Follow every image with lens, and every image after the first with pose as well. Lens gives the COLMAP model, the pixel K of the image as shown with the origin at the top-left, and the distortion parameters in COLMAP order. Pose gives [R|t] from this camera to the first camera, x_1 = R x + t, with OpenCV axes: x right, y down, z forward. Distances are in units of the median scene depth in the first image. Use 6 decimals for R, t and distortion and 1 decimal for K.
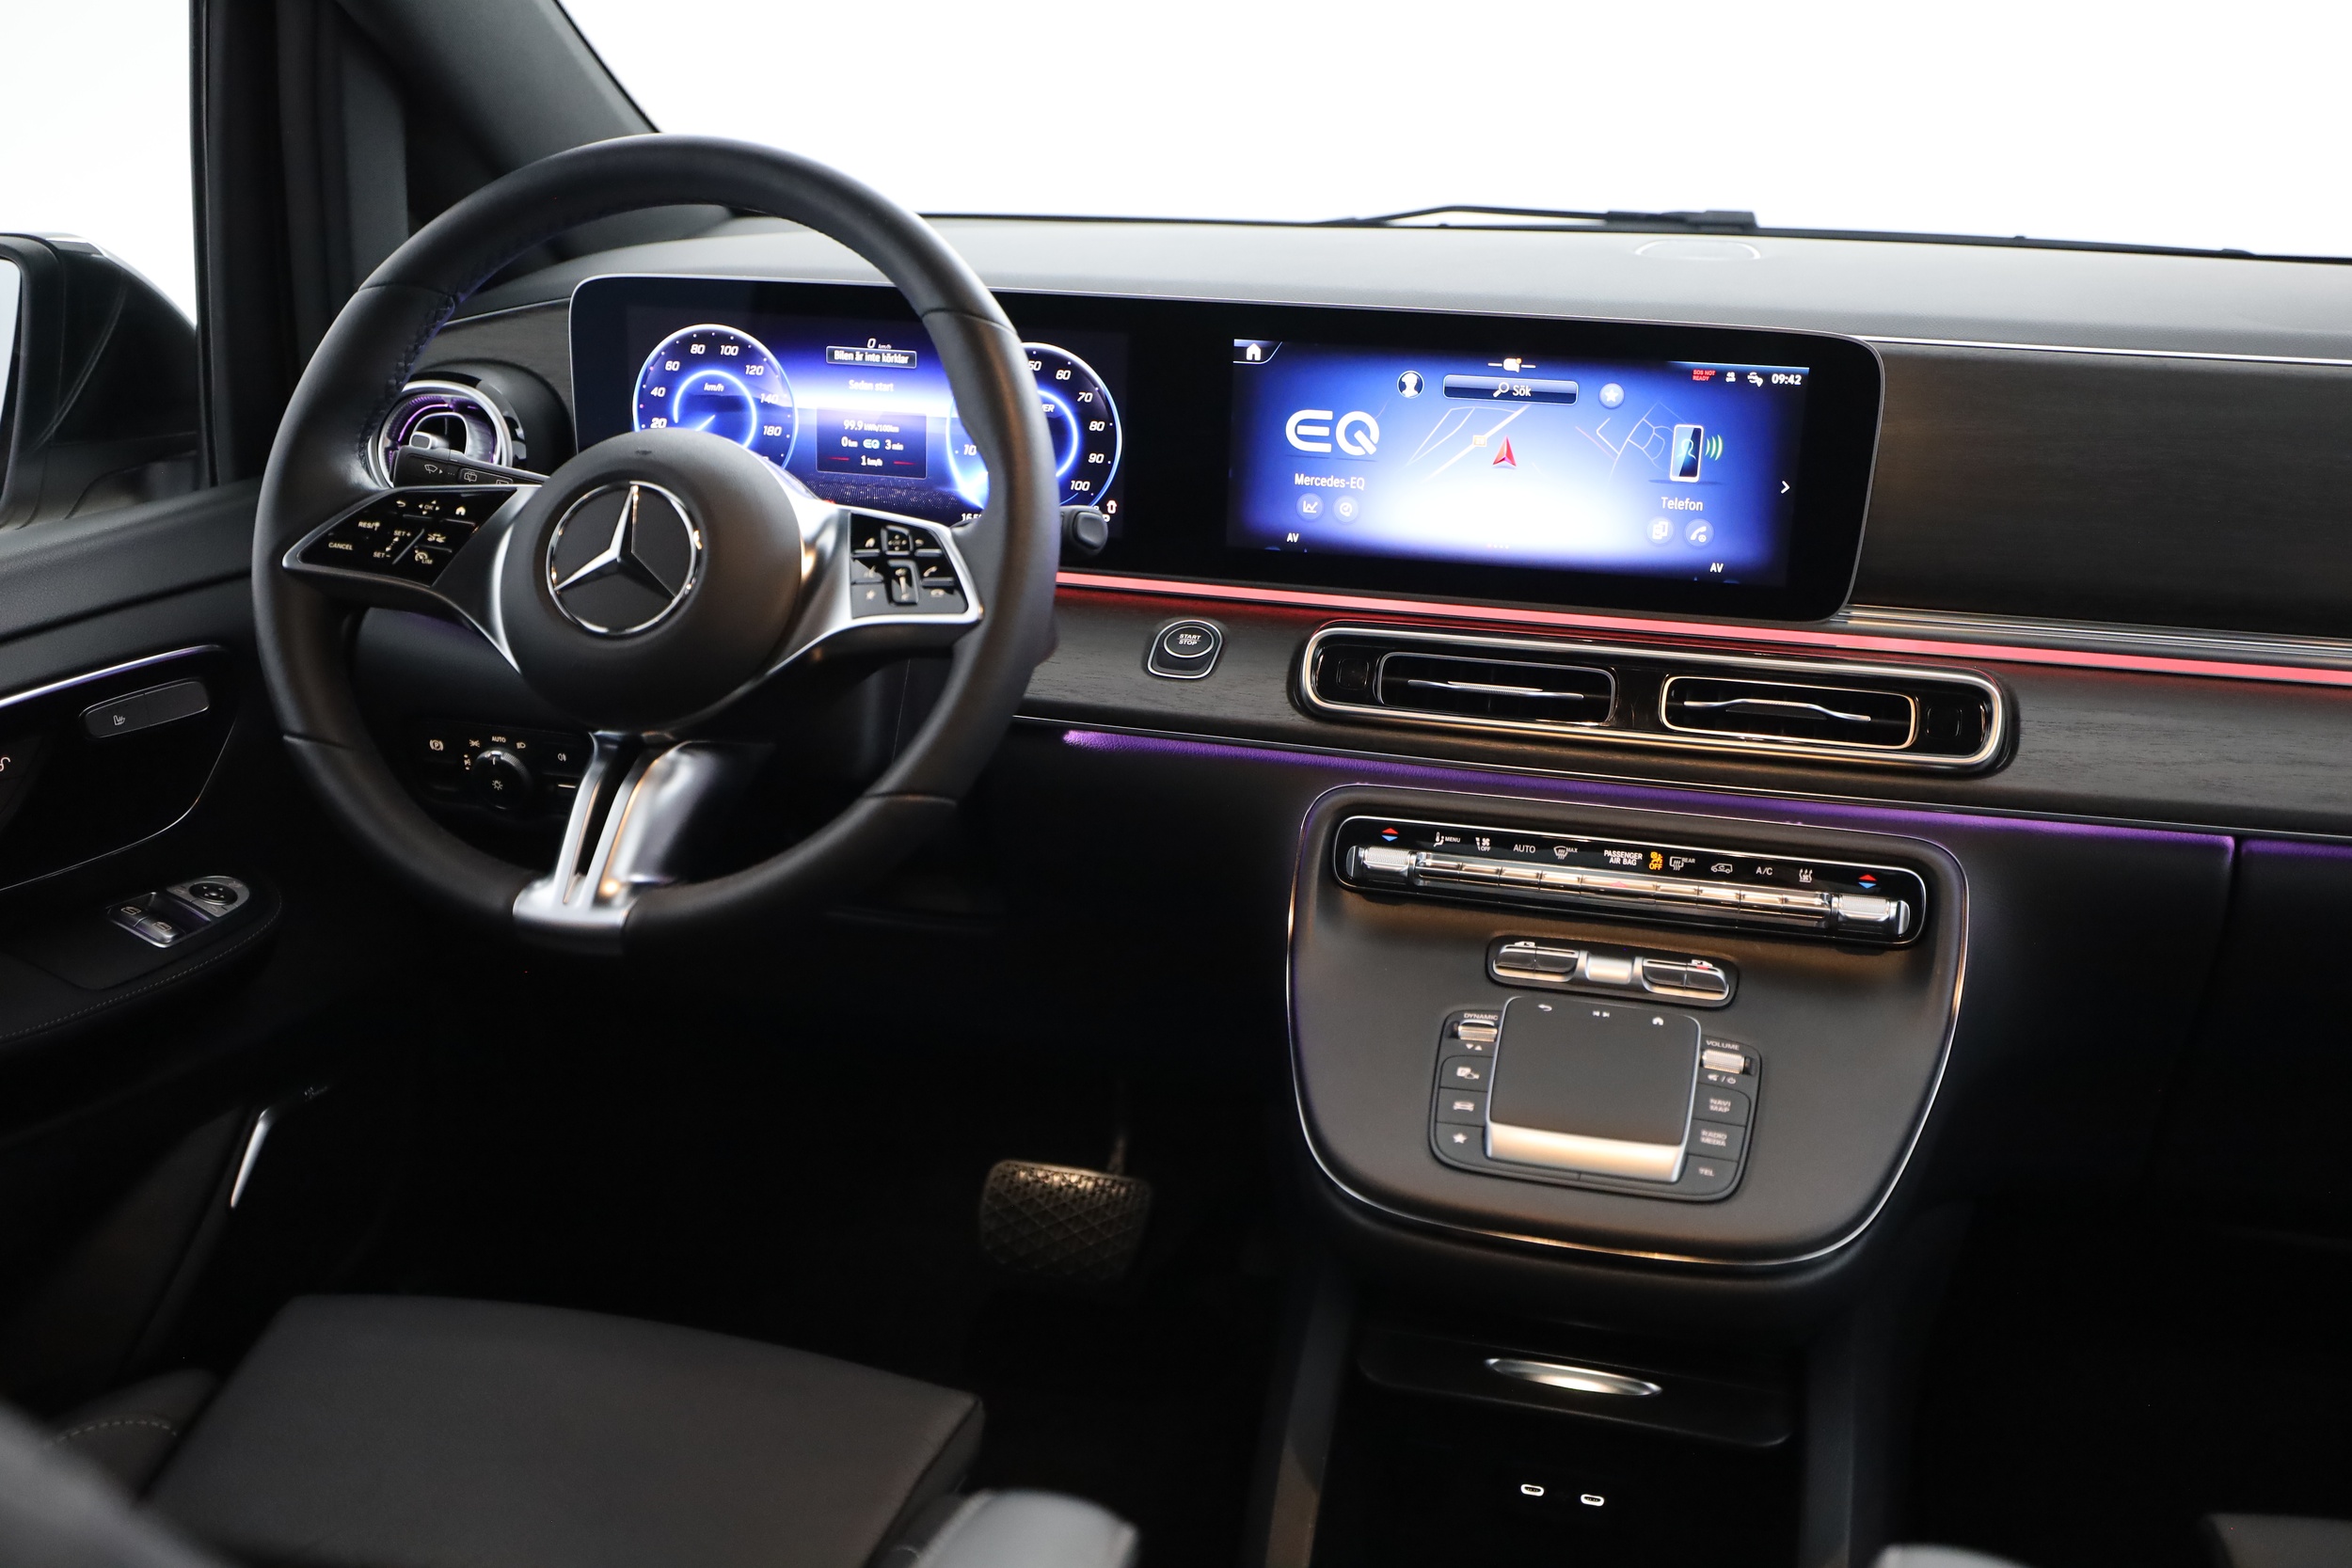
lens RADIAL K [[2214.4, 0, 1174.9], [0, 2214.4, 776.4], [0, 0, 1]] dist [0.072150, 0.000000]
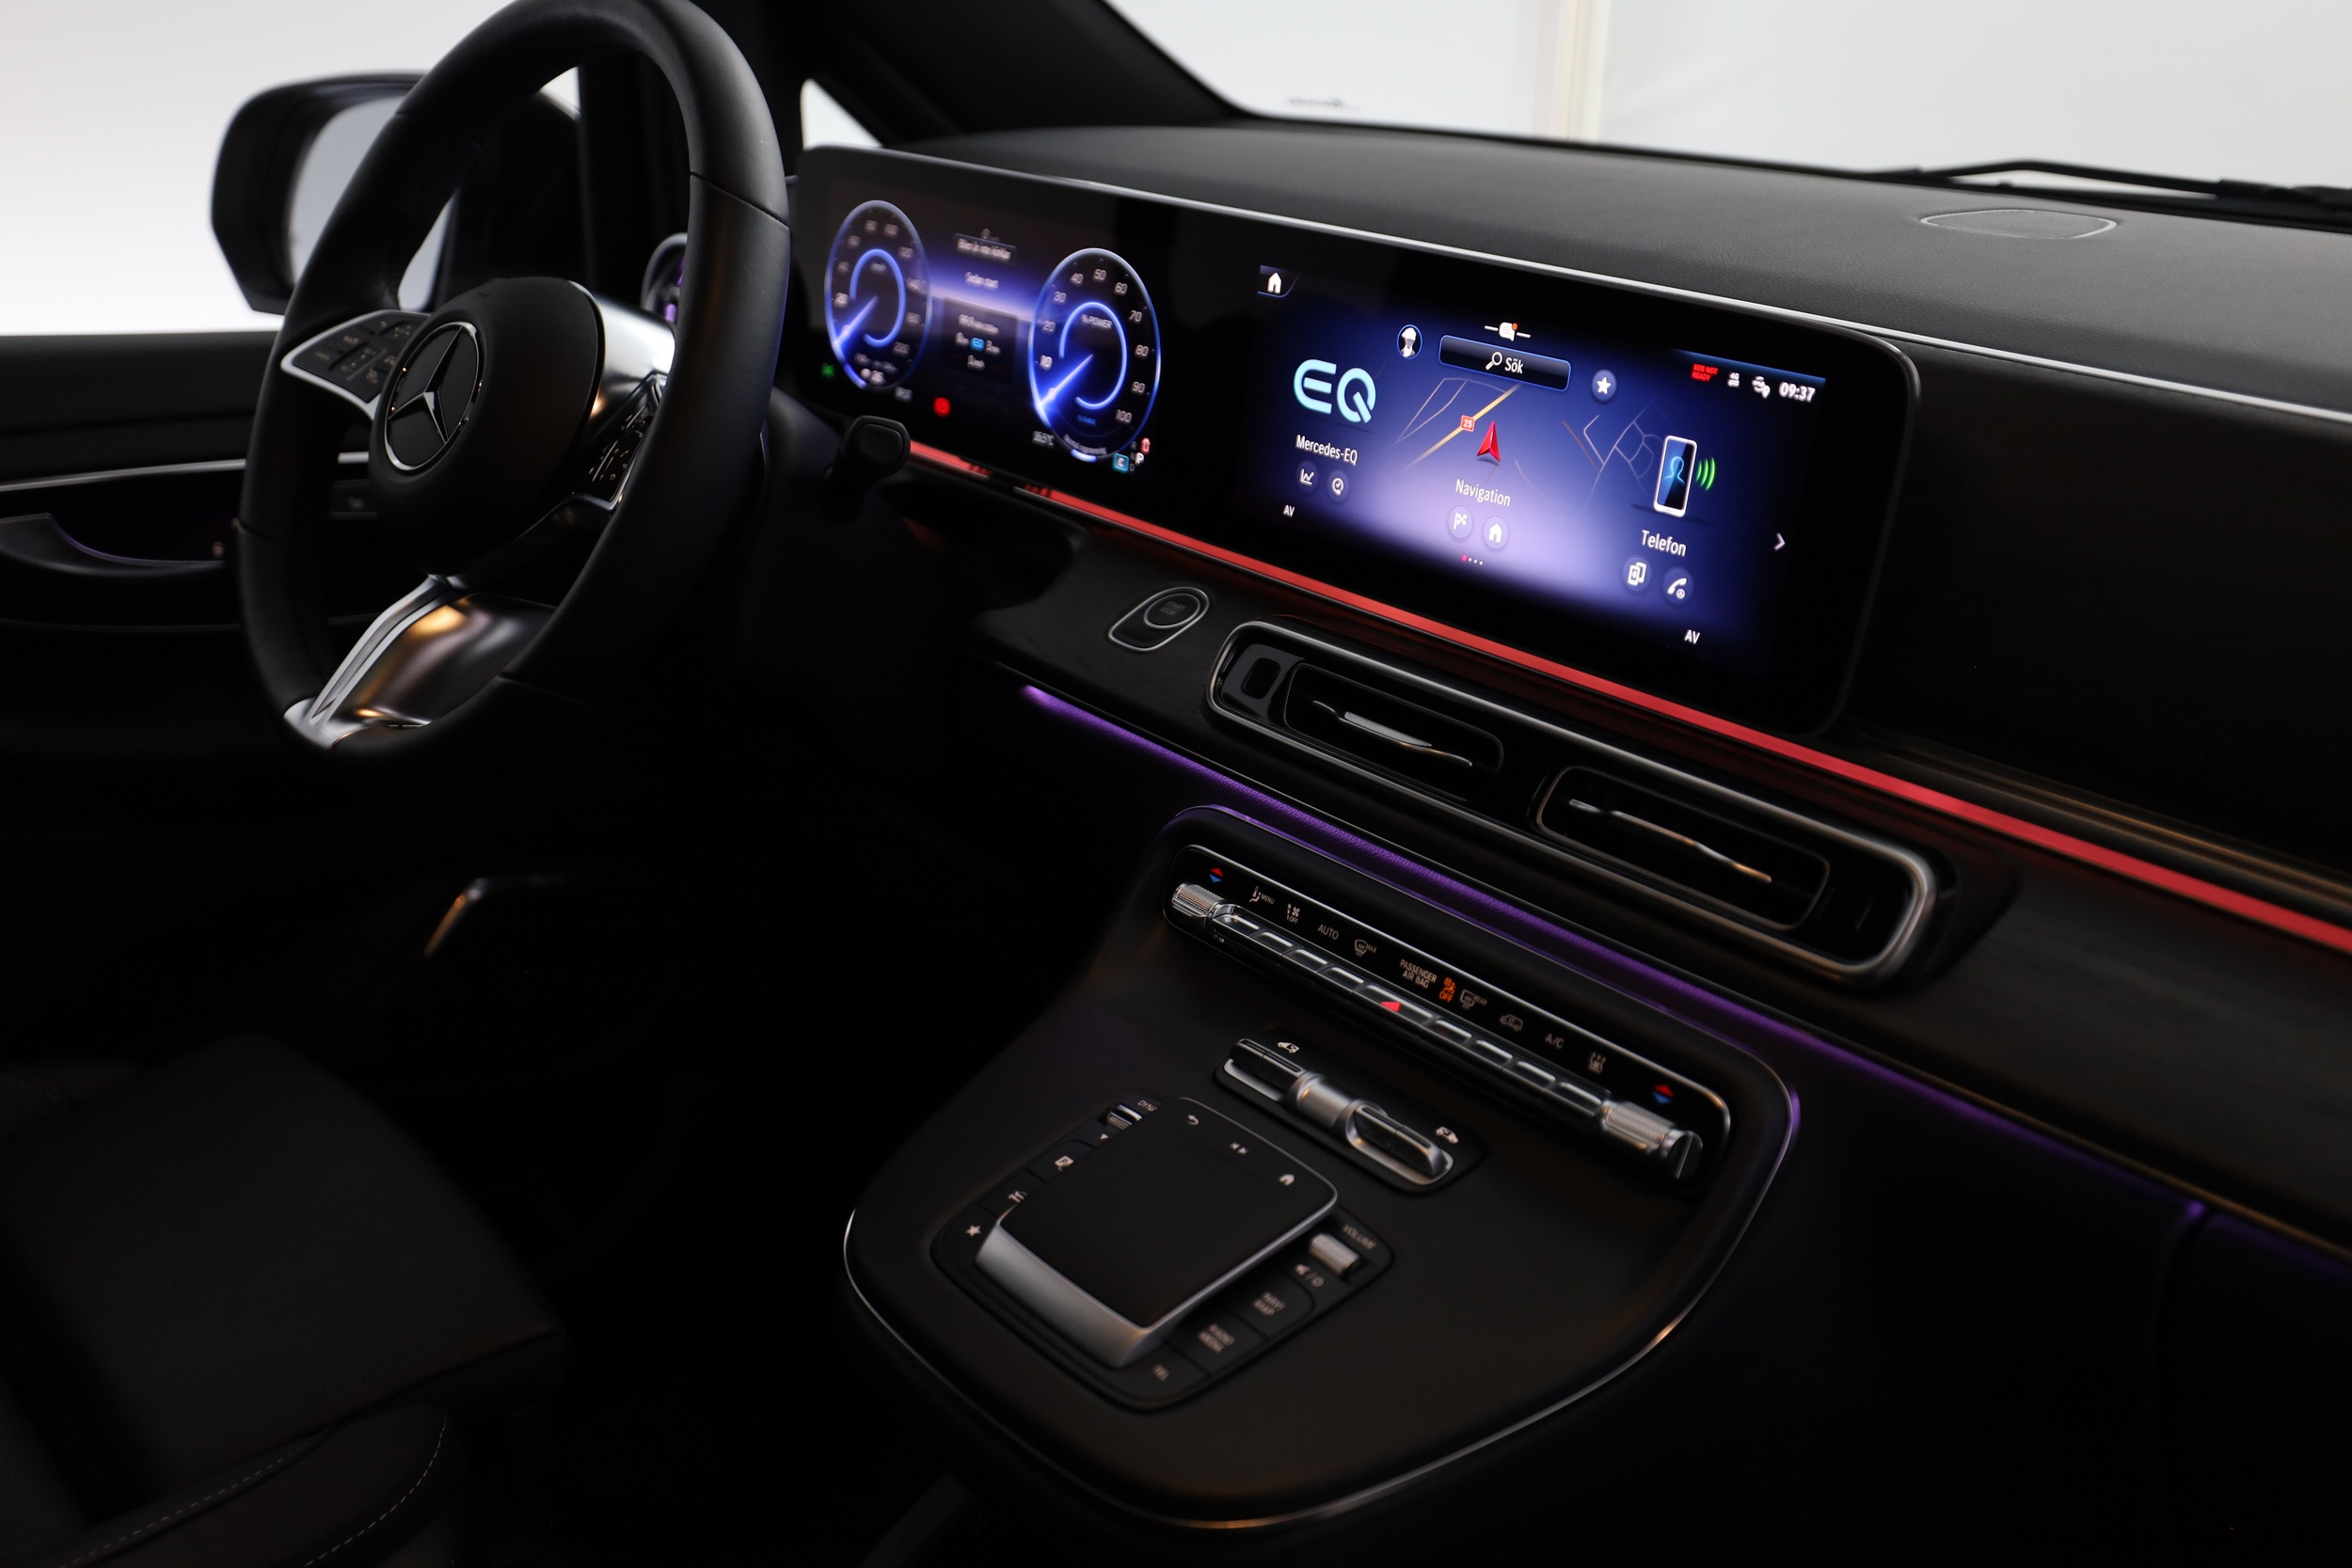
lens RADIAL K [[2214.4, 0, 1168.8], [0, 2214.4, 796.7], [0, 0, 1]] dist [0.072150, 0.000000]
pose [[0.818200, 0.228360, -0.527637, 0.500101], [-0.215299, 0.972656, 0.087100, -0.068861], [0.533099, 0.042334, 0.844993, 0.286592]]
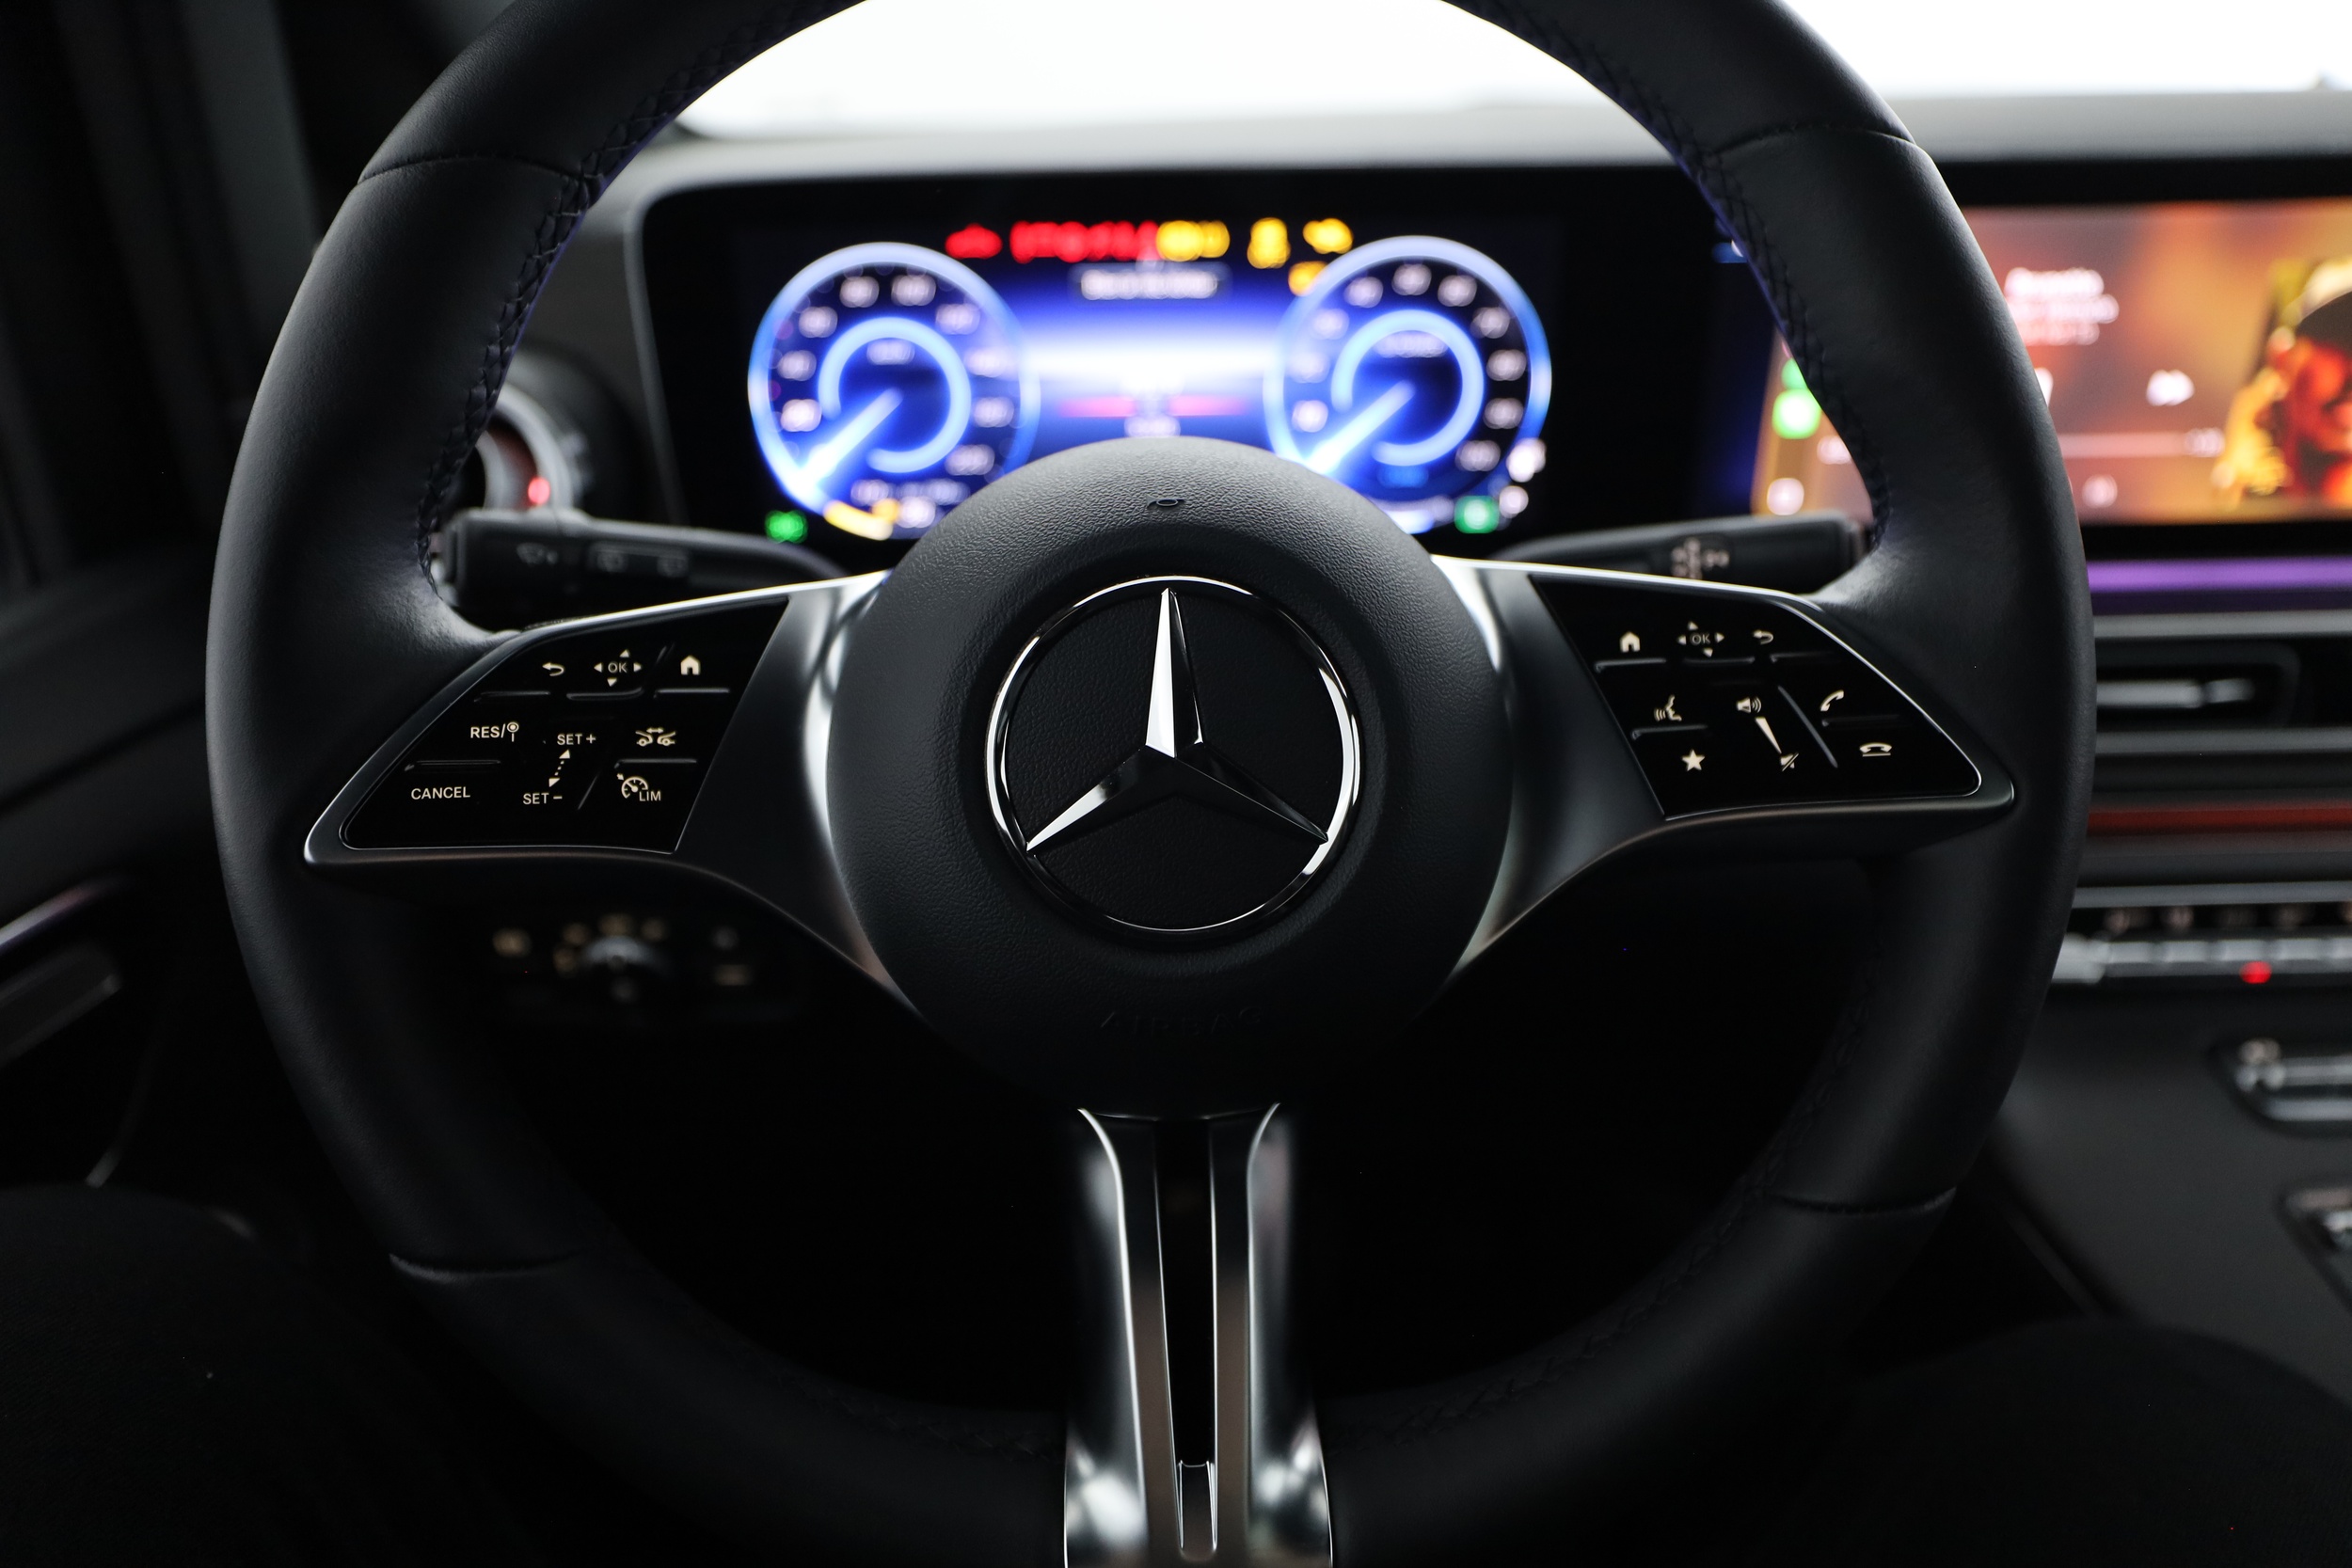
lens RADIAL K [[1462.6, 0, 1185.6], [0, 1462.6, 778.0], [0, 0, 1]] dist [0.009855, 0.001121]
pose [[0.960610, -0.144076, 0.237634, -0.266109], [0.111872, 0.983248, 0.143905, -0.114987], [-0.254386, -0.111652, 0.960636, 0.611704]]
